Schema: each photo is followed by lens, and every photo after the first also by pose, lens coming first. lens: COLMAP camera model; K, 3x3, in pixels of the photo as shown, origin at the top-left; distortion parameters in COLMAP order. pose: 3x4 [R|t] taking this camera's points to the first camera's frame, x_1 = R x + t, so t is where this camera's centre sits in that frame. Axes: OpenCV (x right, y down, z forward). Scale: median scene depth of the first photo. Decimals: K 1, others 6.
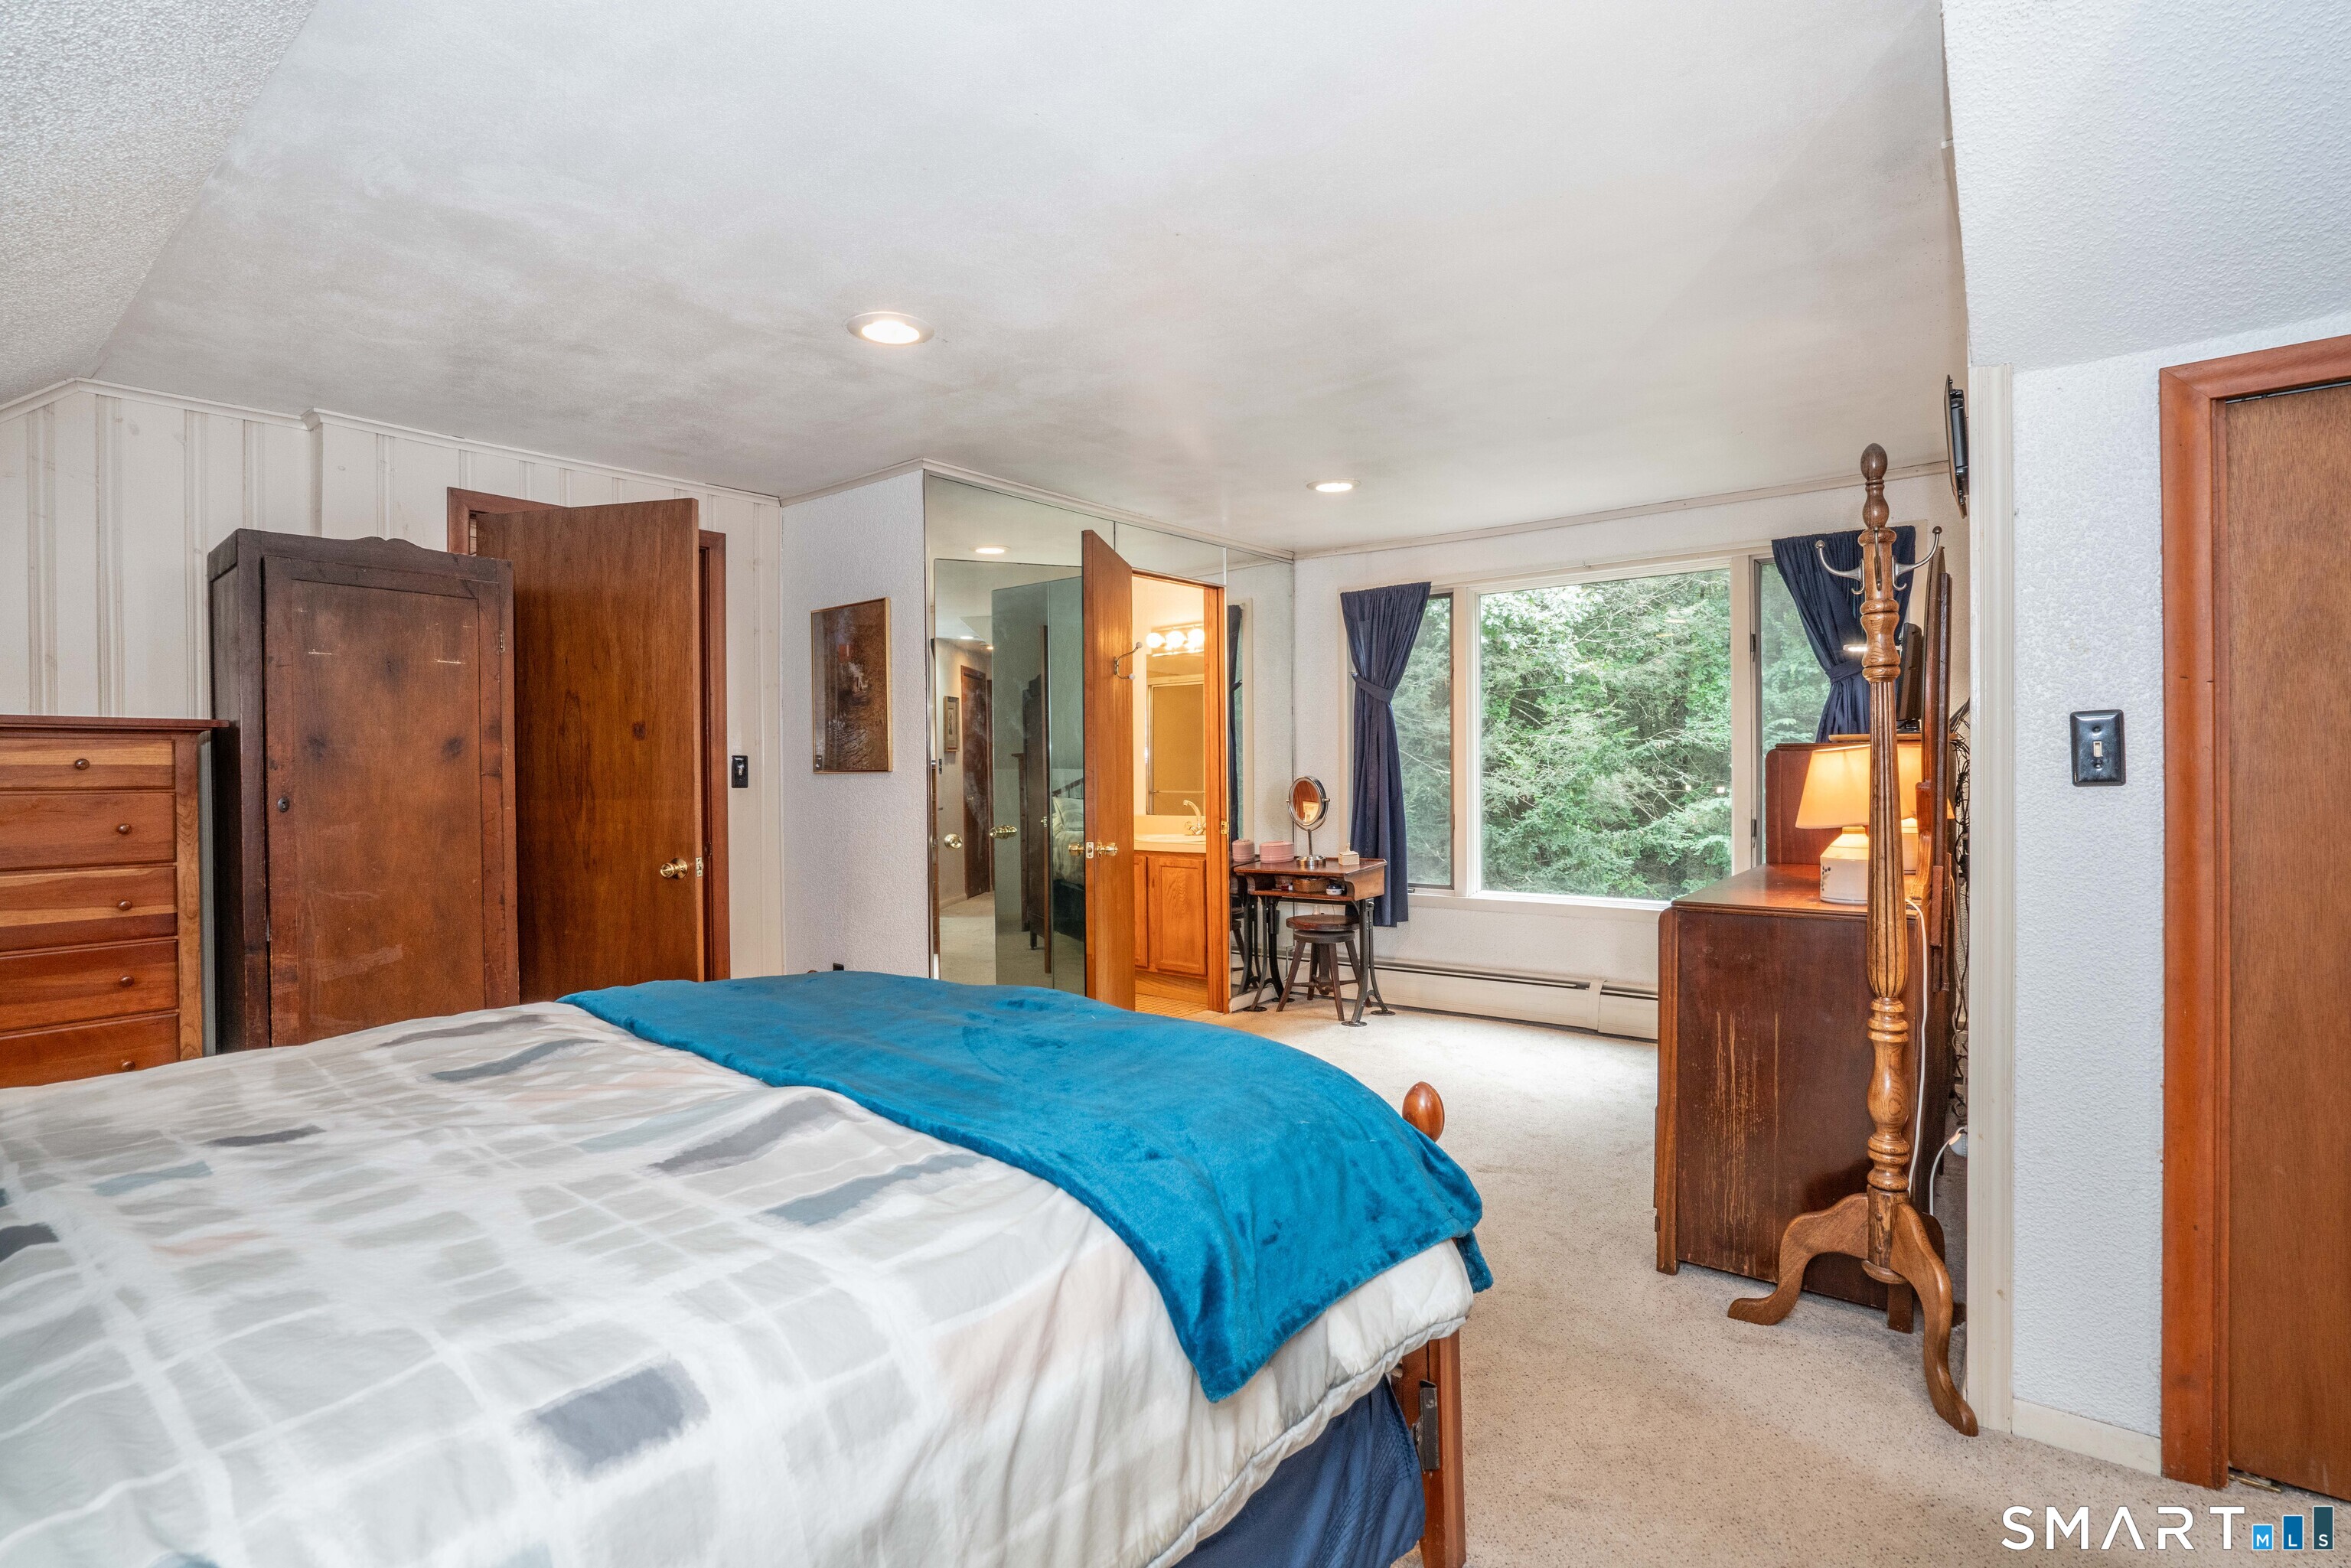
lens RADIAL K [[1083.6, 0, 1175.5], [0, 1083.6, 784.0], [0, 0, 1]] dist [-0.052231, 0.016135]
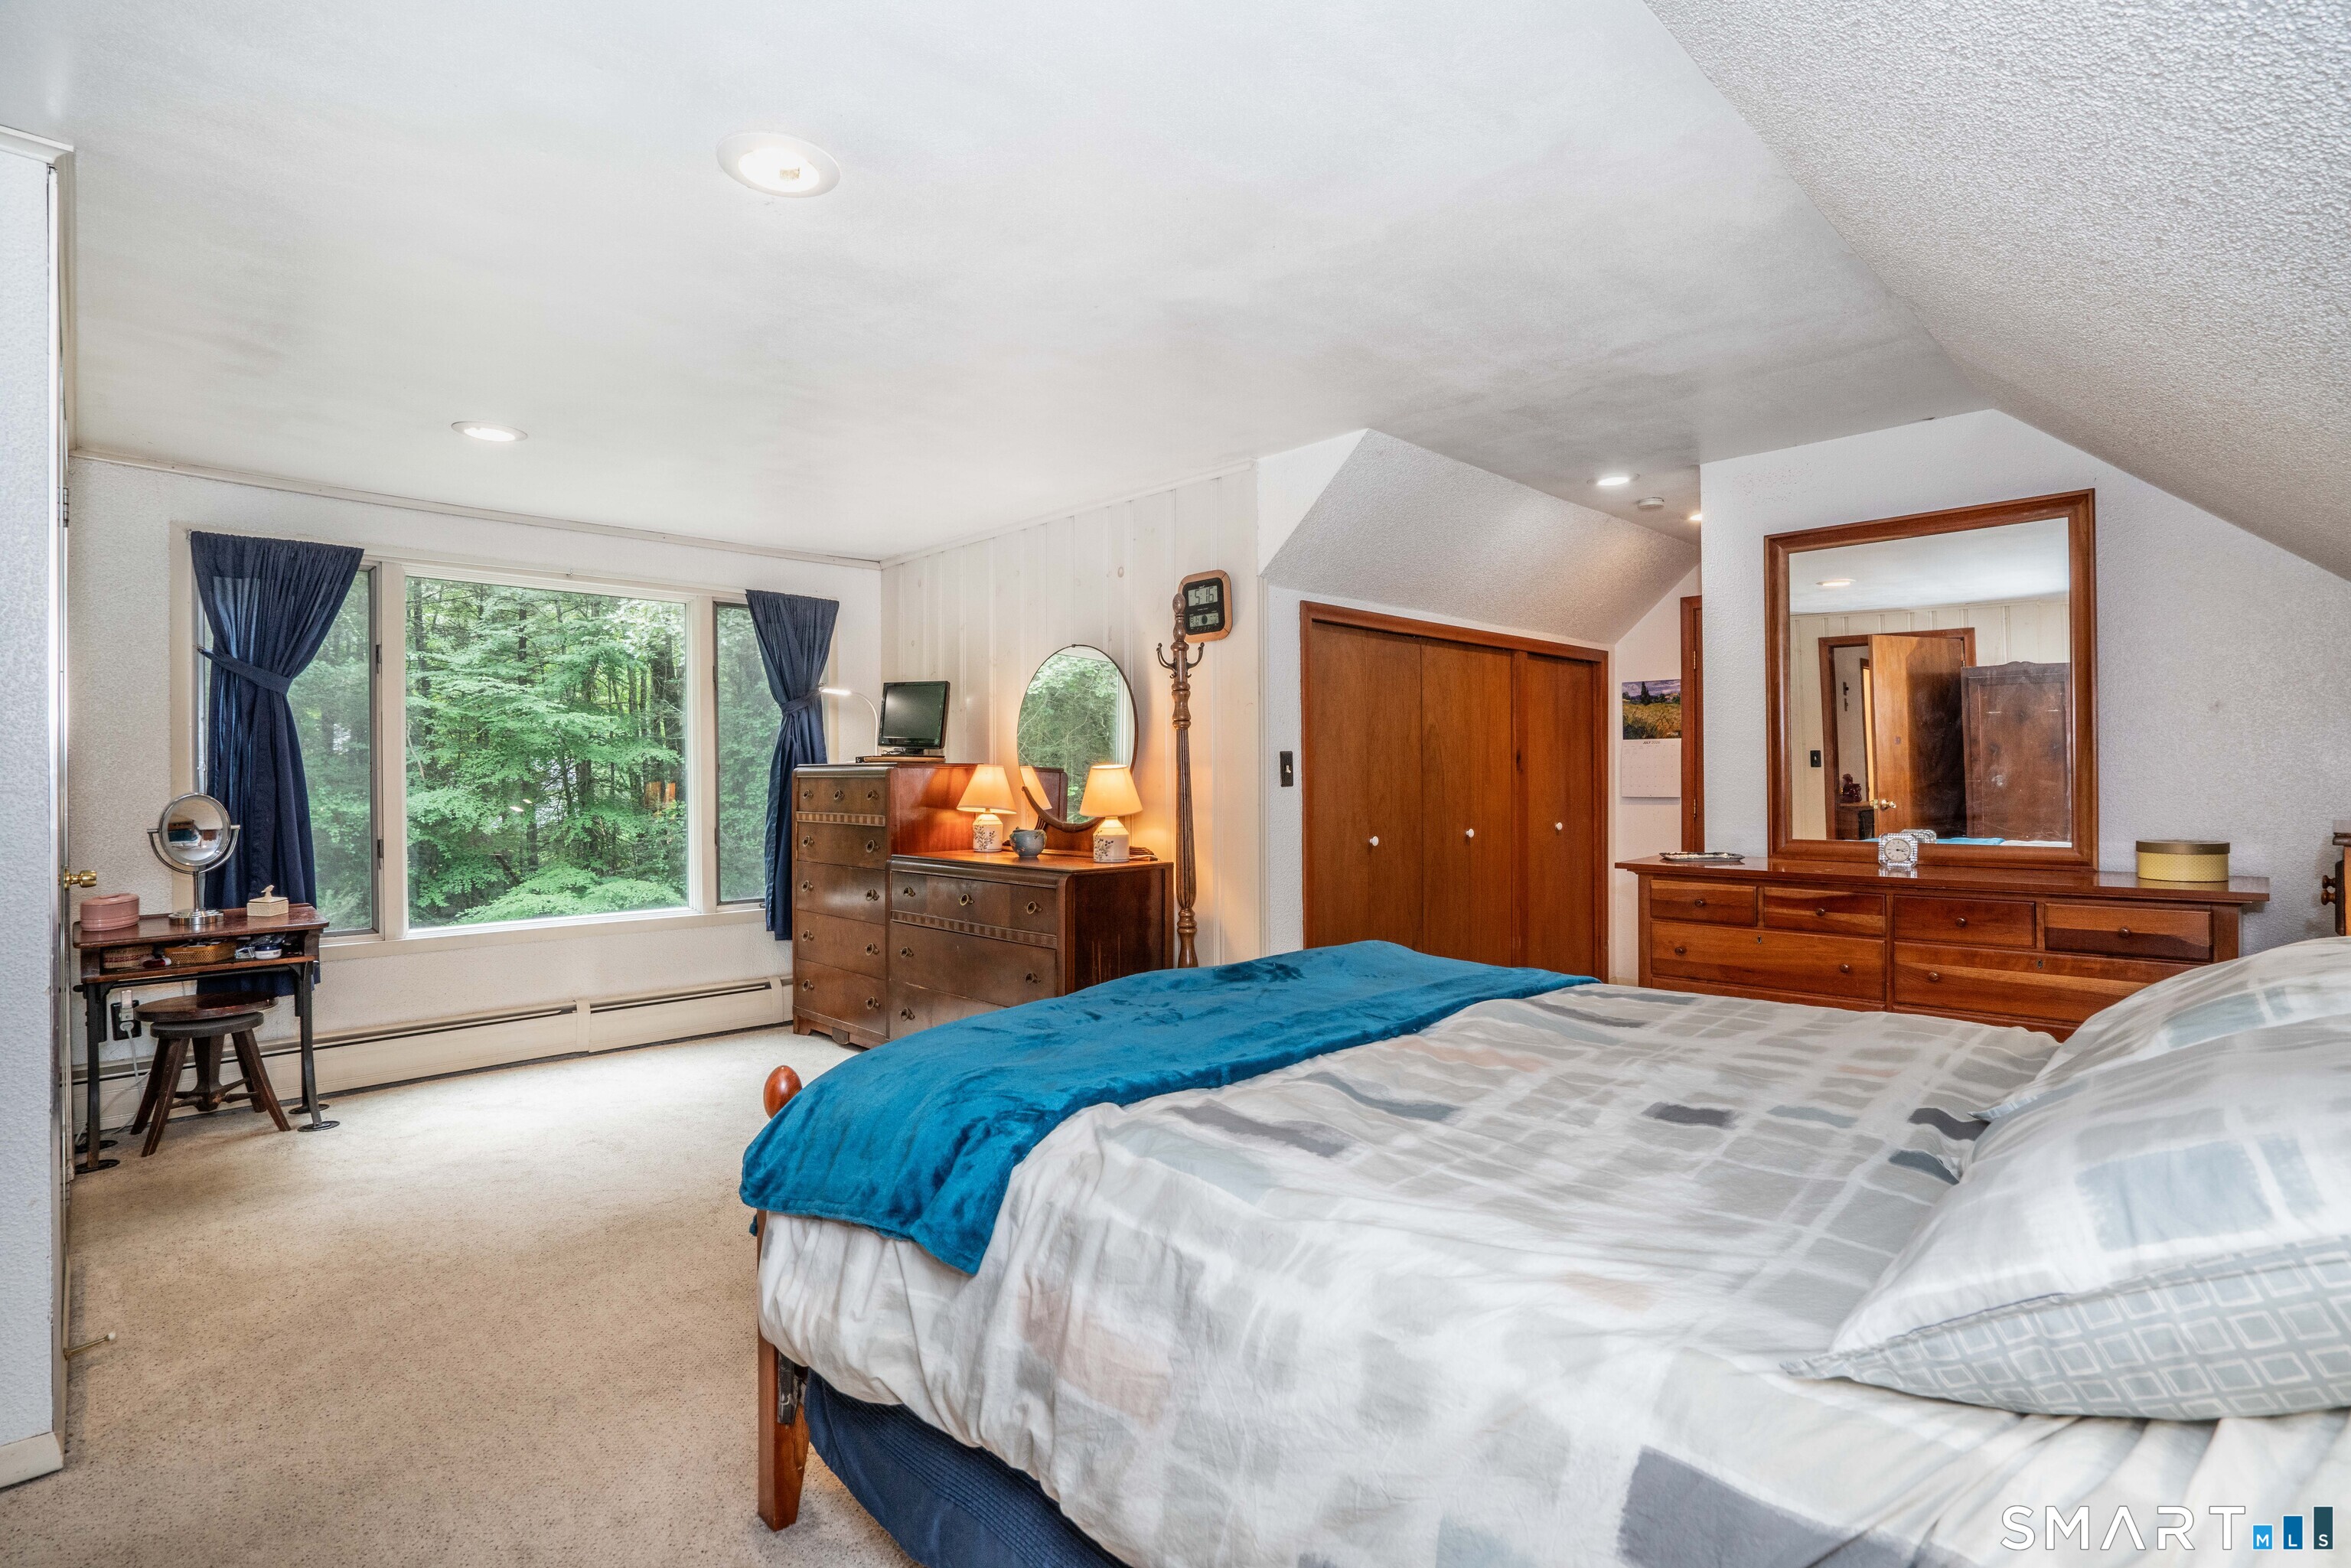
lens RADIAL K [[1083.6, 0, 1175.5], [0, 1083.6, 784.0], [0, 0, 1]] dist [-0.052231, 0.016135]
pose [[0.166535, 0.002352, 0.986033, -0.446167], [0.018081, 0.999822, -0.005439, 0.000896], [-0.985870, 0.018734, 0.166463, 0.286113]]
